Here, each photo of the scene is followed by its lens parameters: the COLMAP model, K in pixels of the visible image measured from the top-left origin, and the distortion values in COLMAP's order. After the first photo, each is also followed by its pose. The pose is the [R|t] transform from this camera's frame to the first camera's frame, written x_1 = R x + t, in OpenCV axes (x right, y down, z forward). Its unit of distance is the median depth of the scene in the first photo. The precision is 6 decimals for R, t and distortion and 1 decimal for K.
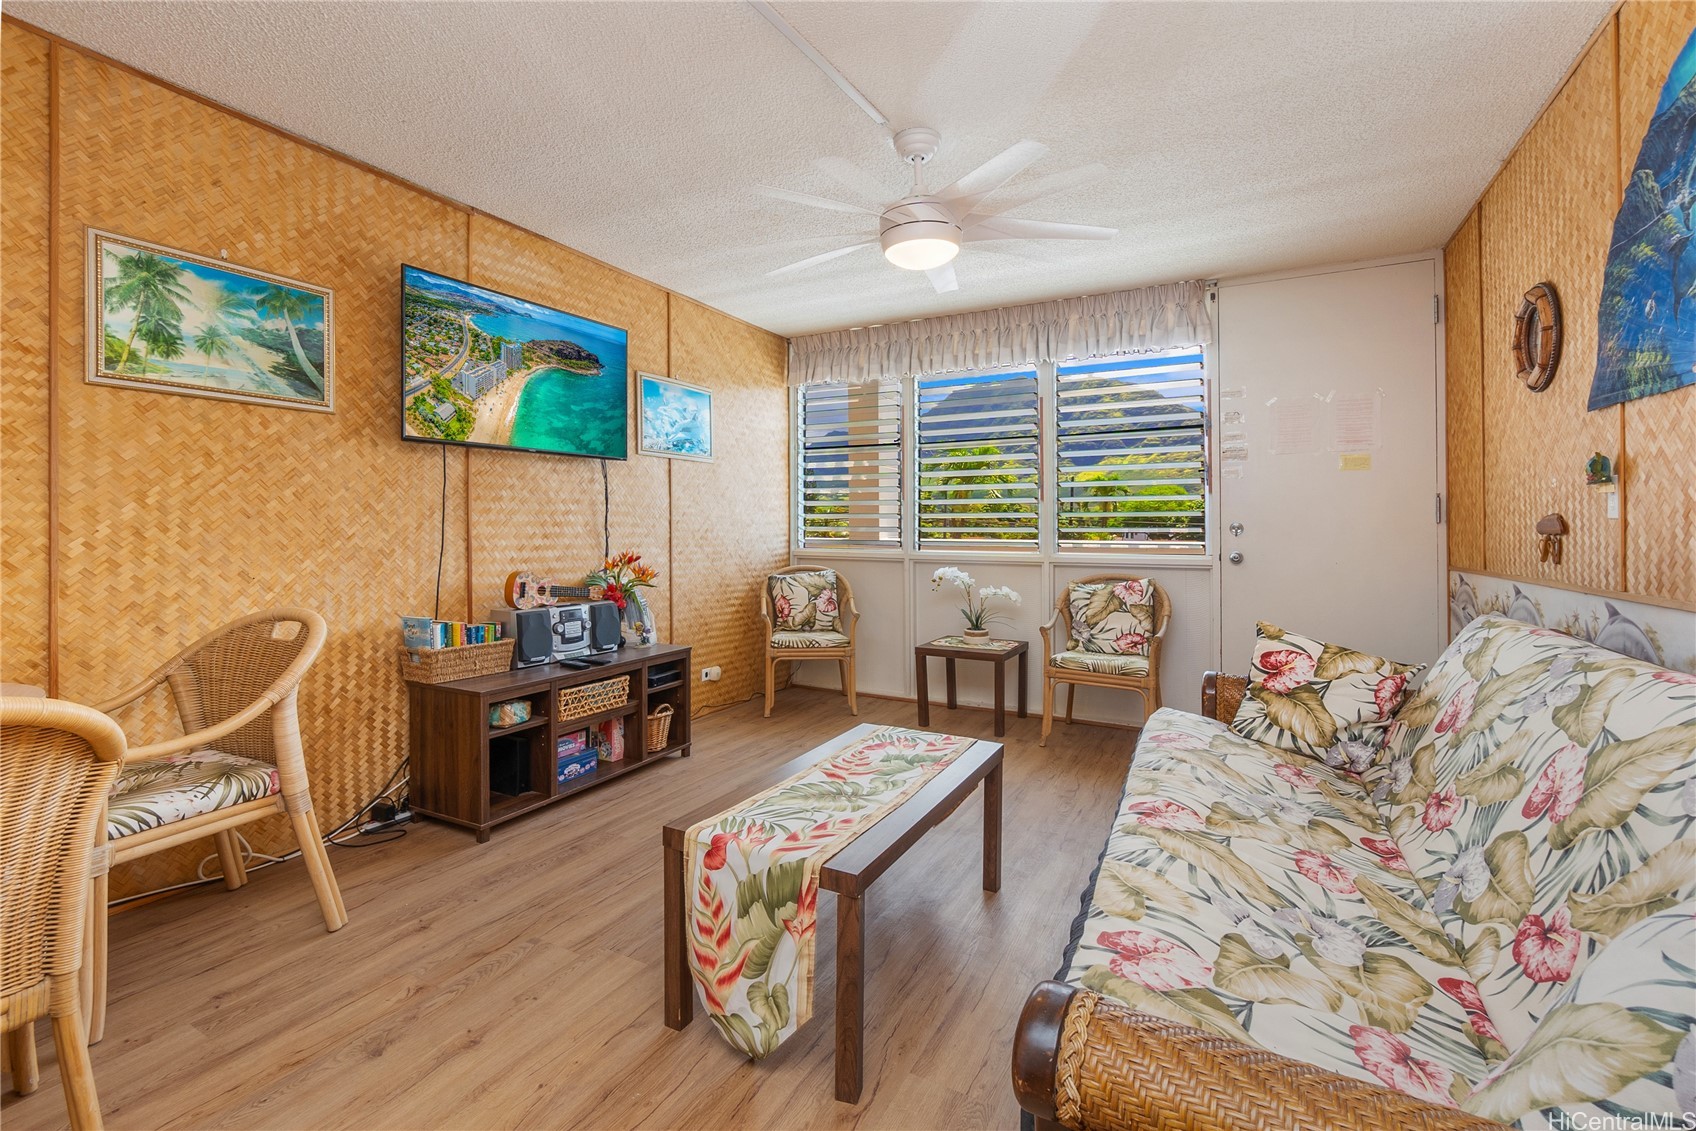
lens RADIAL K [[761.8, 0, 844.2], [0, 761.8, 525.8], [0, 0, 1]] dist [-0.003228, -0.000769]
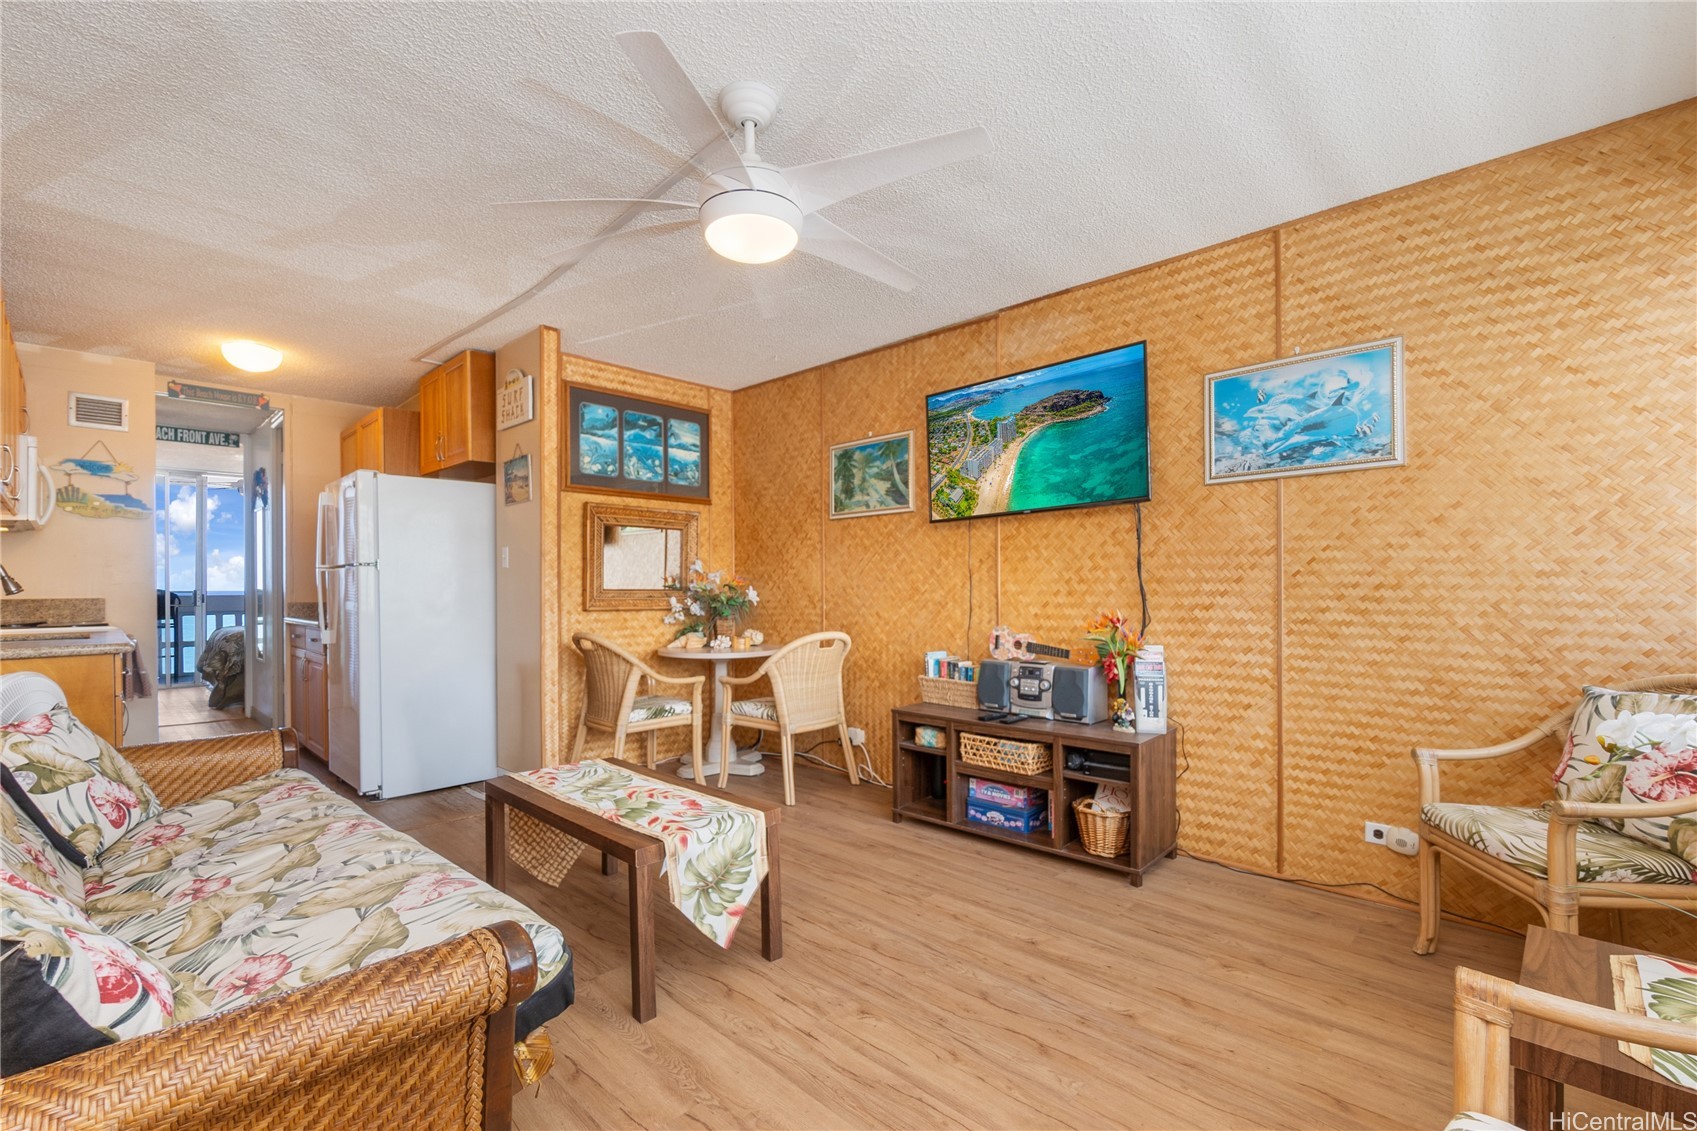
lens RADIAL K [[762.2, 0, 842.1], [0, 762.2, 592.2], [0, 0, 1]] dist [-0.003228, -0.000769]
pose [[-0.297050, -0.001091, -0.954861, 0.756415], [0.006739, 0.999972, -0.003239, 0.015863], [0.954838, -0.007397, -0.297034, 1.202273]]
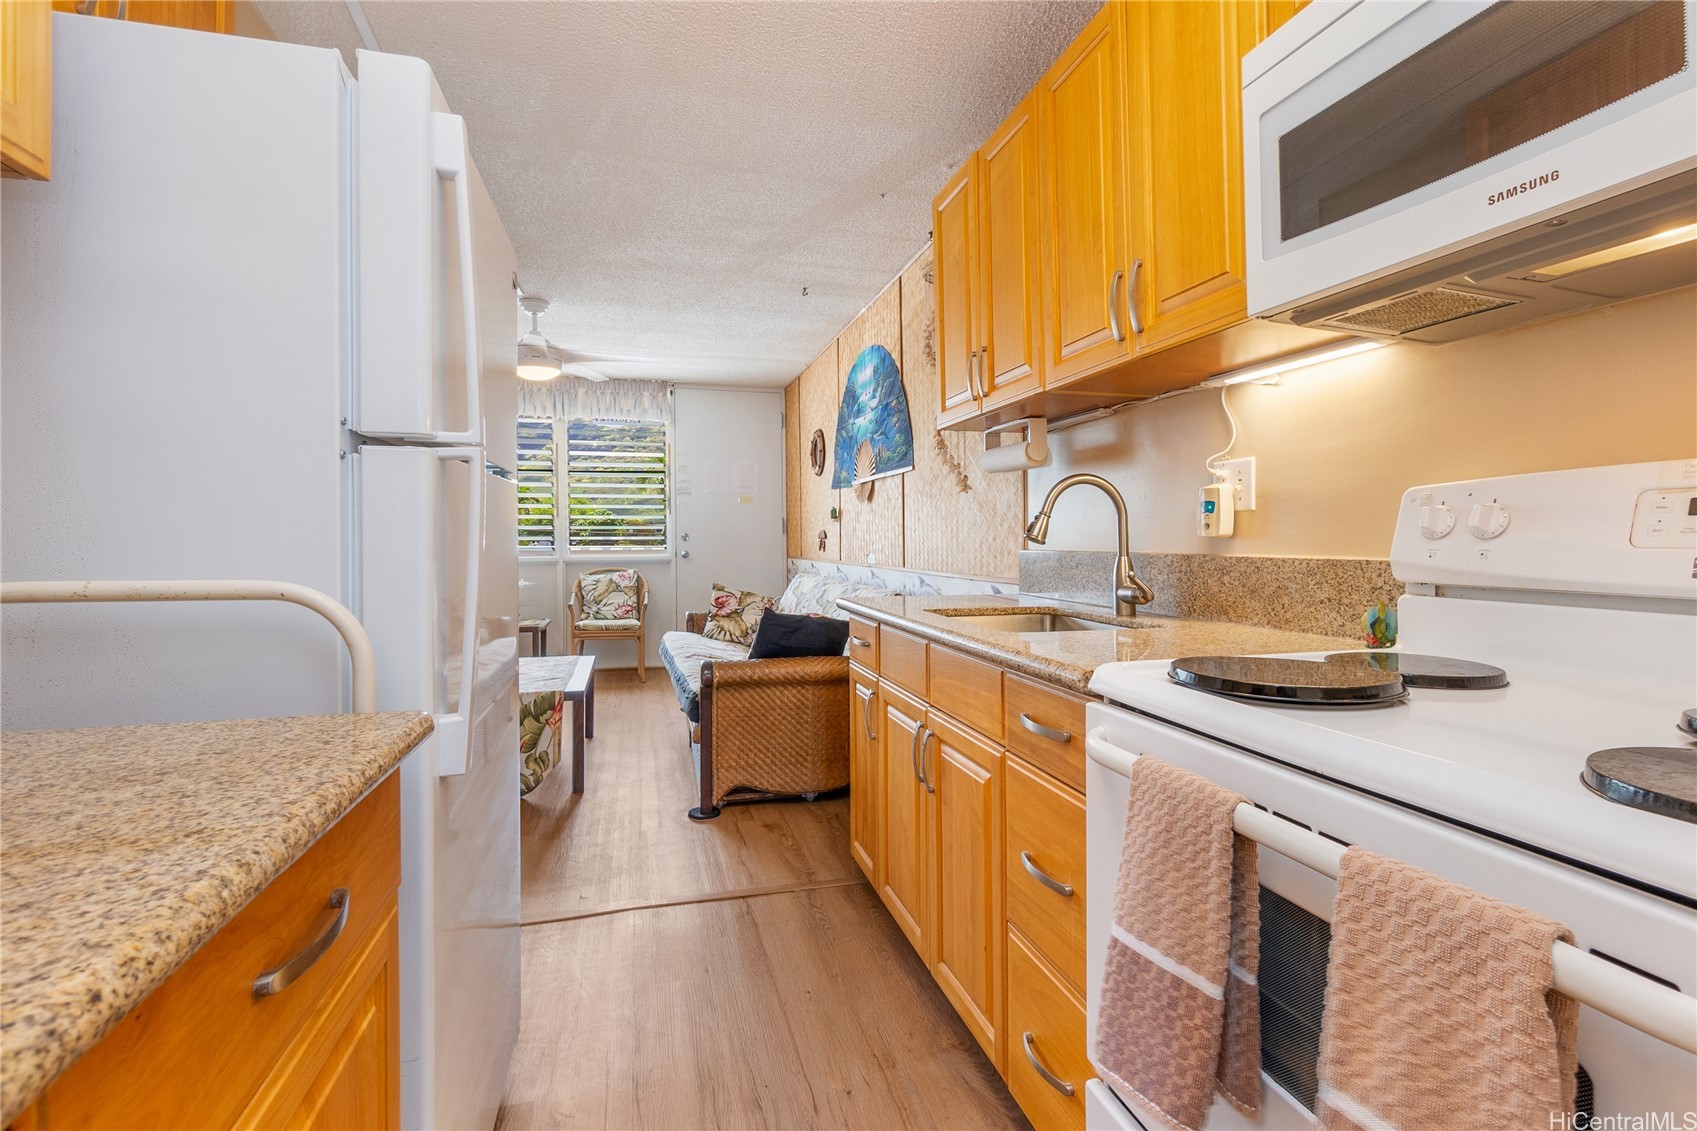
lens RADIAL K [[762.2, 0, 849.1], [0, 762.2, 550.7], [0, 0, 1]] dist [-0.003228, -0.000769]
pose [[0.728201, -0.015925, 0.685179, -0.424842], [0.001081, 0.999755, 0.022088, -0.002710], [-0.685363, -0.015344, 0.728040, -0.528175]]
